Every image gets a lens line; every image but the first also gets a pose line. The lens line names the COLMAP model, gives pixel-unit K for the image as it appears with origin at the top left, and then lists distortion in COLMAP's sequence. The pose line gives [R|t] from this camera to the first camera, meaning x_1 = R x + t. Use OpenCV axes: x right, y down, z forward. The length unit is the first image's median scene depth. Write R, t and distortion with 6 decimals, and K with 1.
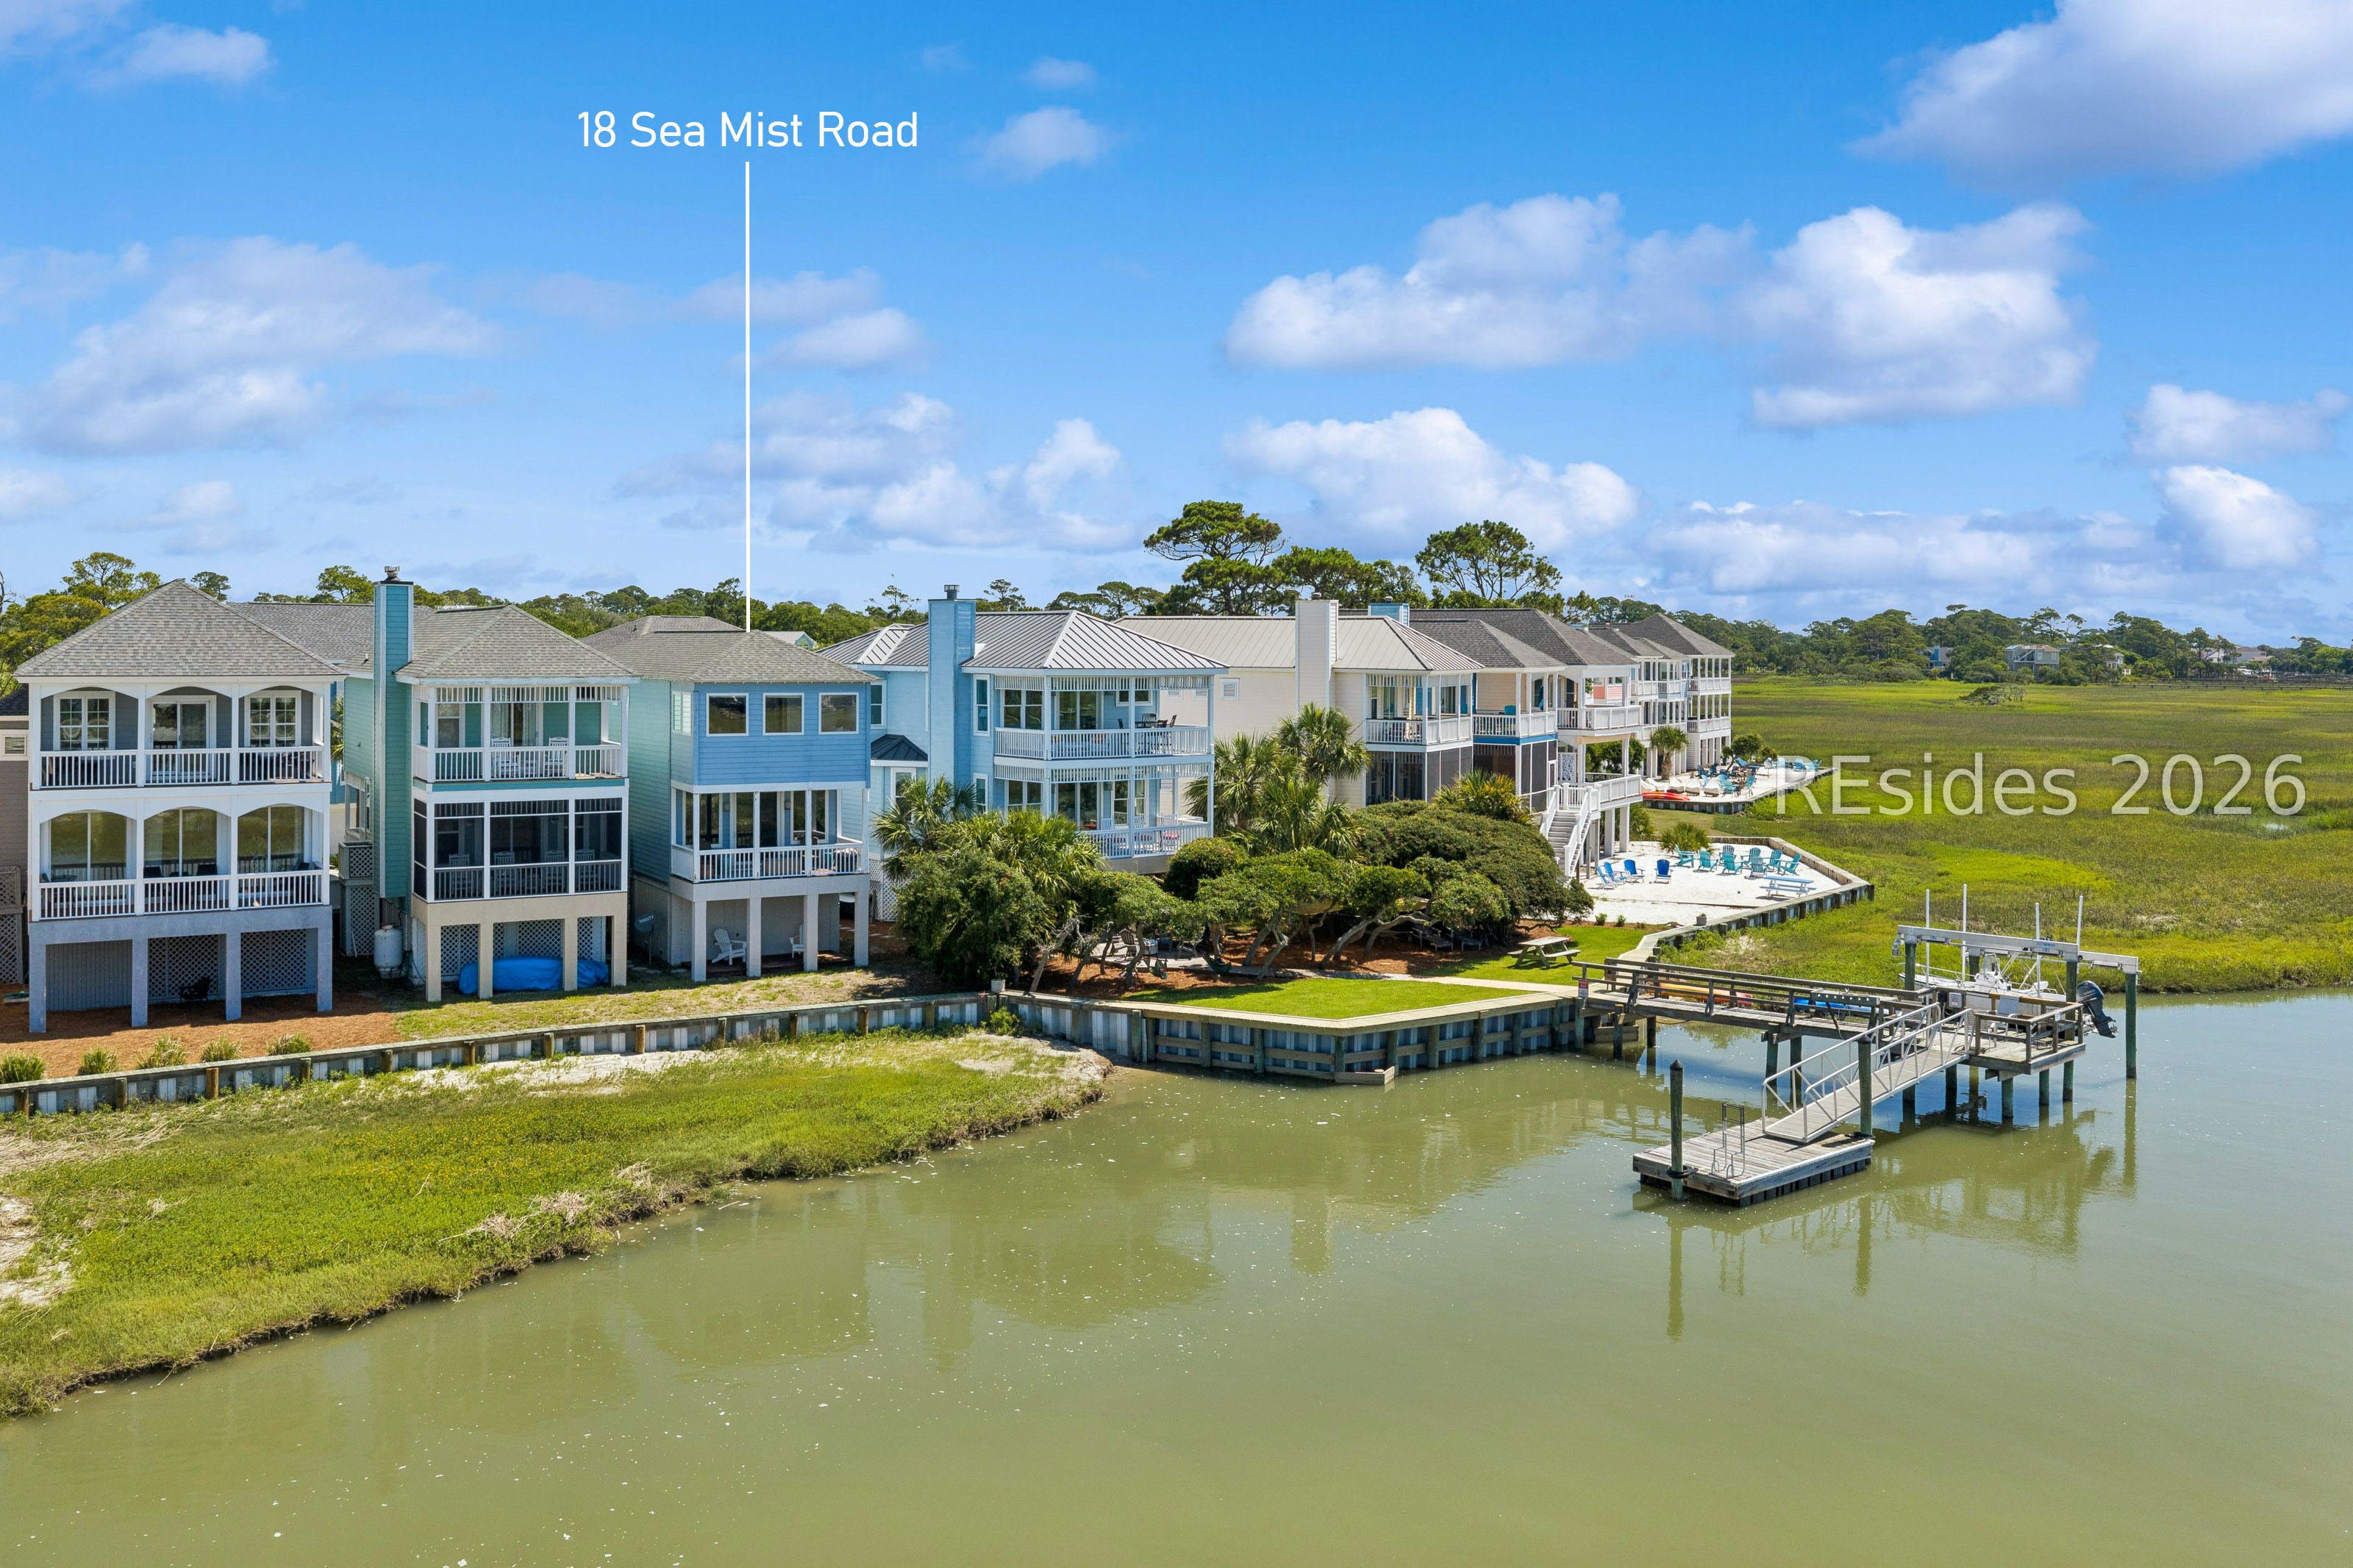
lens RADIAL K [[1991.9, 0, 1175.8], [0, 1991.9, 672.6], [0, 0, 1]] dist [0.000642, -0.002195]
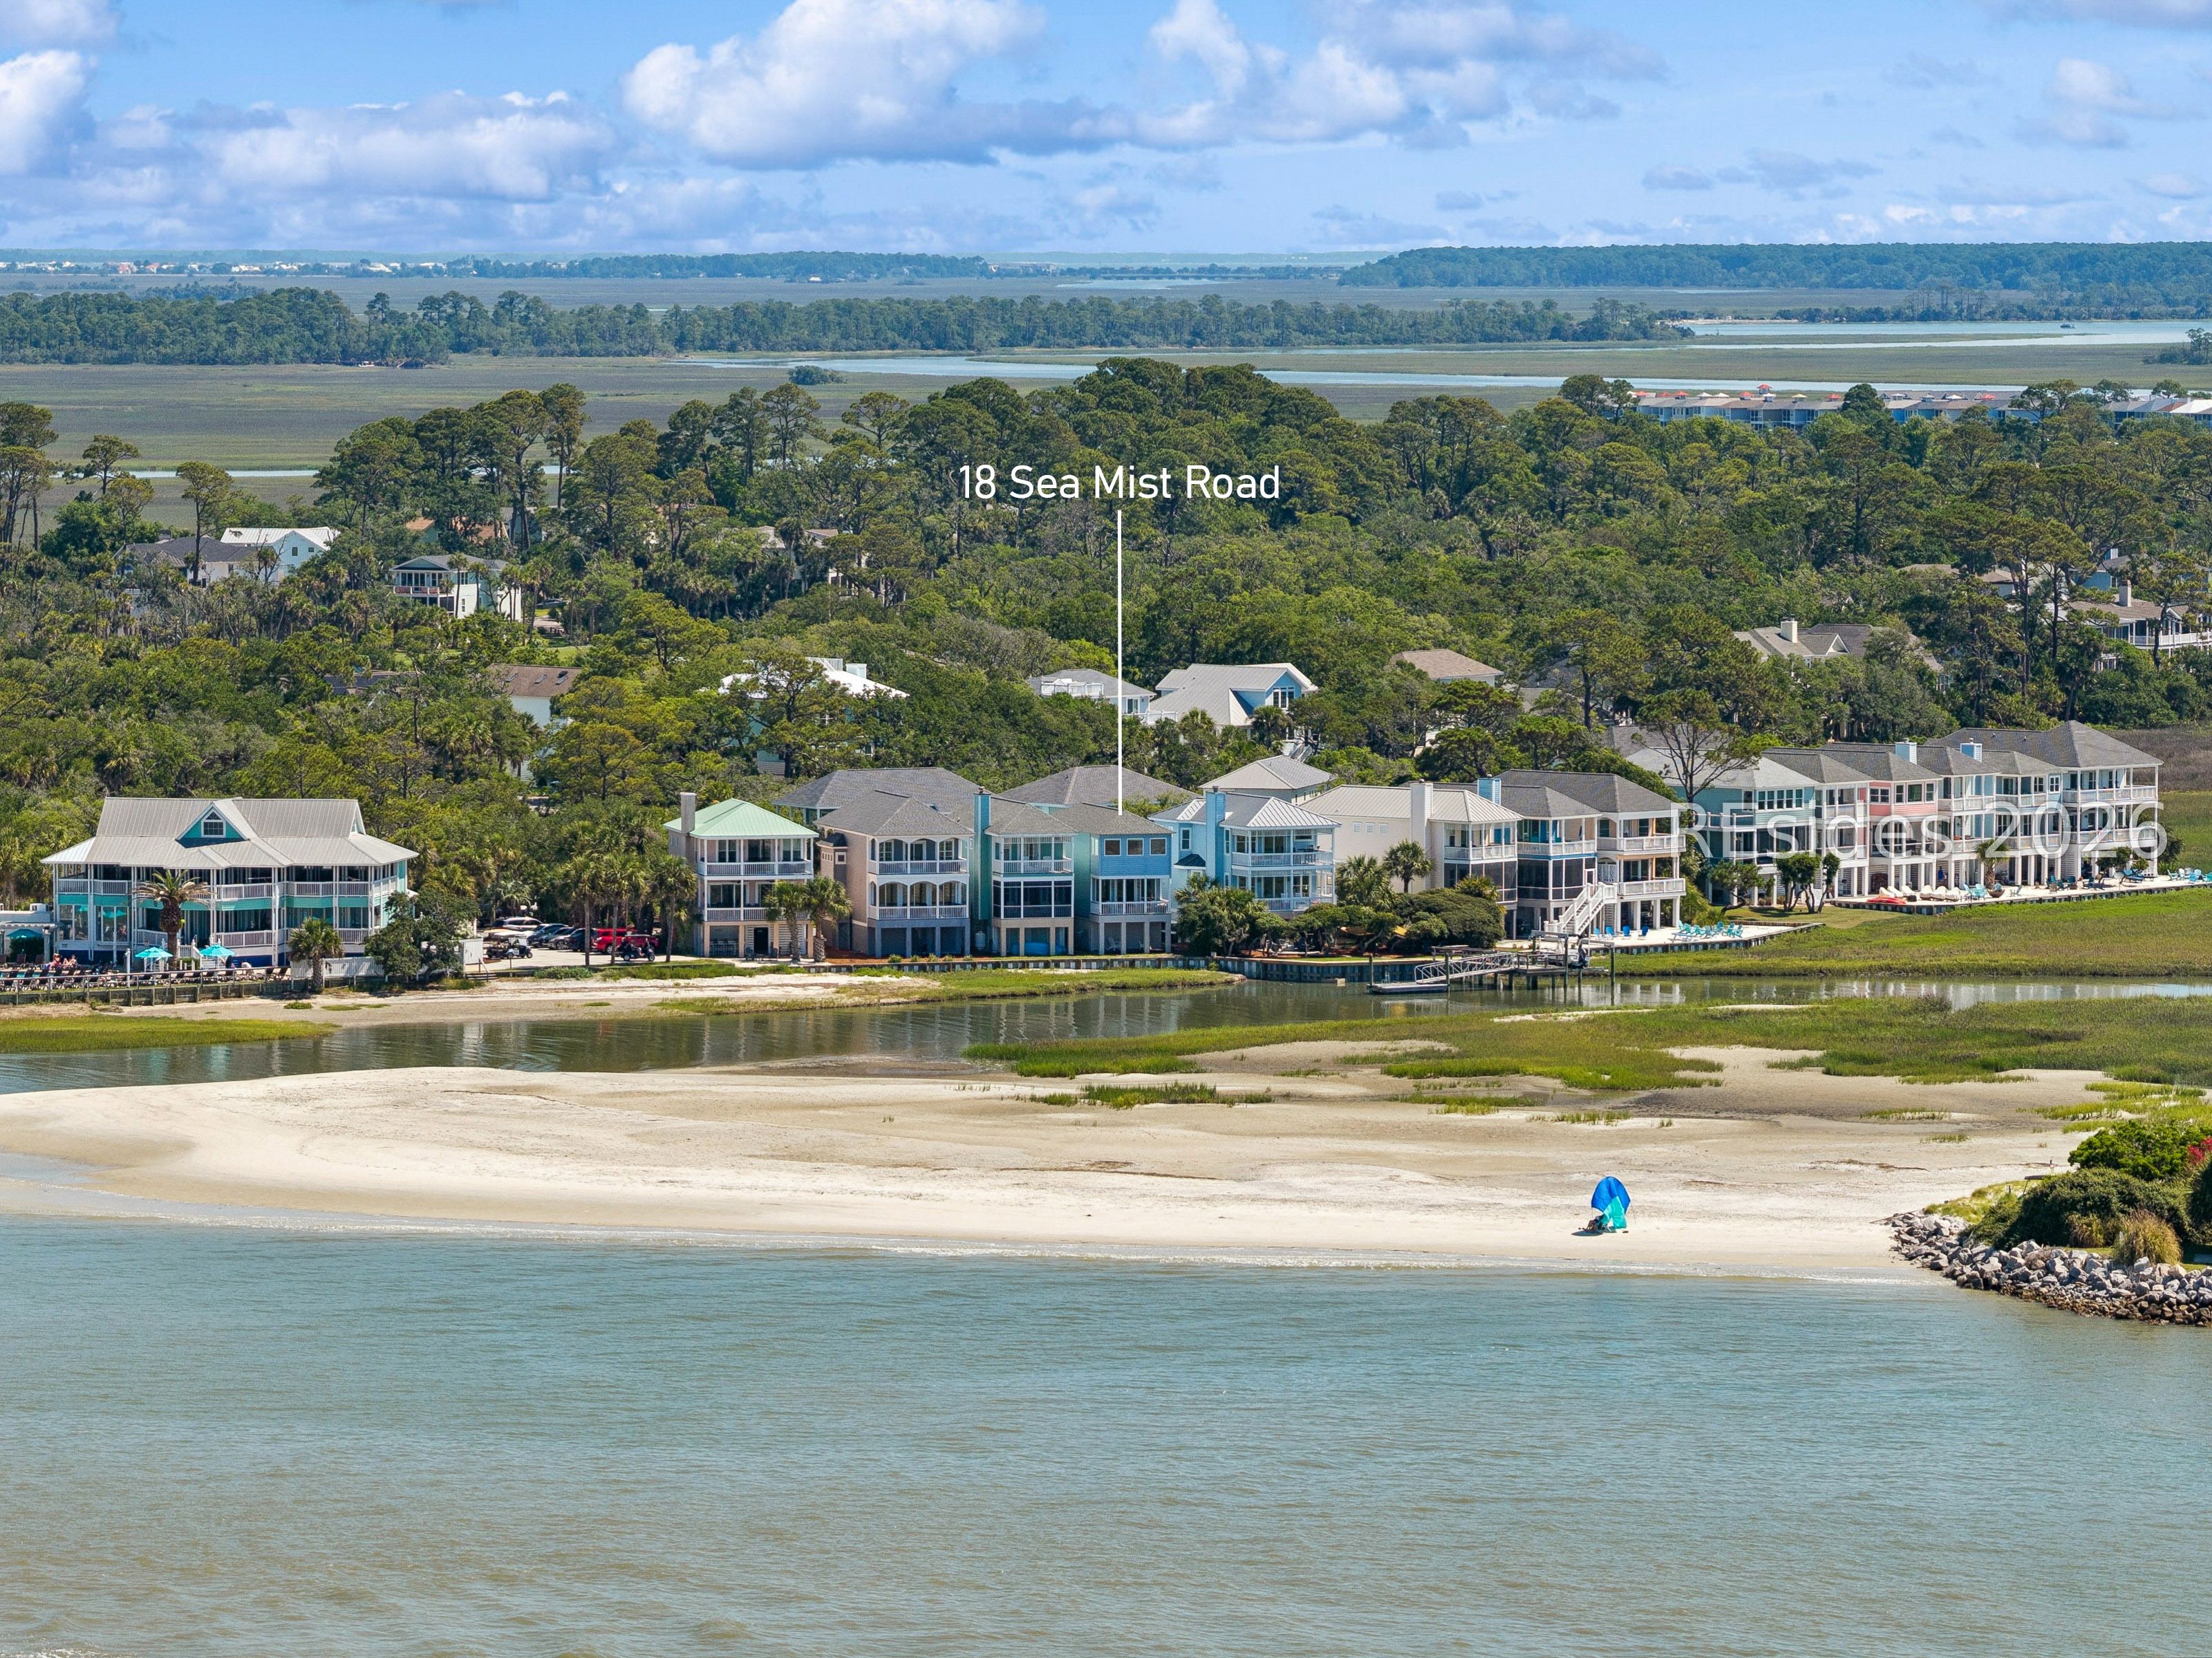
lens RADIAL K [[1905.0, 0, 1082.9], [0, 1905.0, 825.4], [0, 0, 1]] dist [-0.000801, -0.000303]
pose [[0.969852, 0.002036, -0.243685, 0.393333], [0.003926, 0.999705, 0.023975, -0.078776], [0.243662, -0.024209, 0.969558, -1.620664]]
